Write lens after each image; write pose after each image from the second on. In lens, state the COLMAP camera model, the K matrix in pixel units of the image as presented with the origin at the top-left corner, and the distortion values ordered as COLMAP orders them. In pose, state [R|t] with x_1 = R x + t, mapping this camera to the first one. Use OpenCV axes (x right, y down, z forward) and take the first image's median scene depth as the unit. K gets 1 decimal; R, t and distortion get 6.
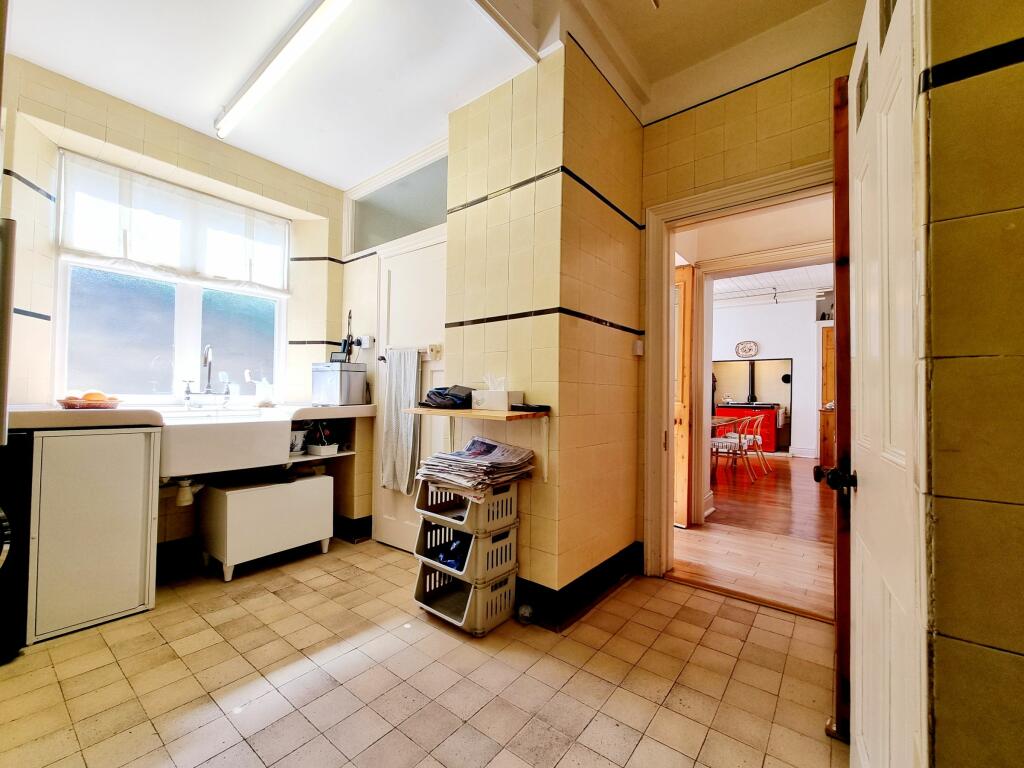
lens RADIAL K [[419.2, 0, 522.9], [0, 419.2, 386.2], [0, 0, 1]] dist [-0.004617, 0.000047]
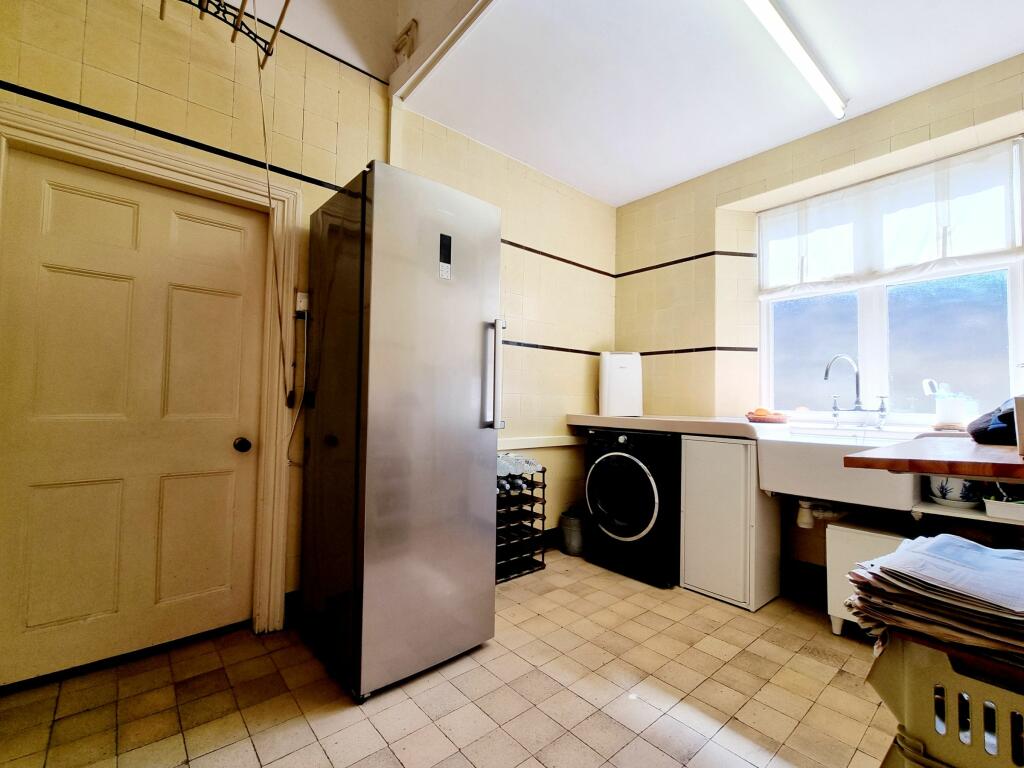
lens RADIAL K [[453.5, 0, 511.3], [0, 453.5, 380.9], [0, 0, 1]] dist [0.001115, 0.000179]
pose [[-0.201270, -0.060116, -0.977689, 0.354268], [0.003743, 0.998060, -0.062139, 0.014180], [0.979529, -0.016166, -0.200655, 0.562496]]
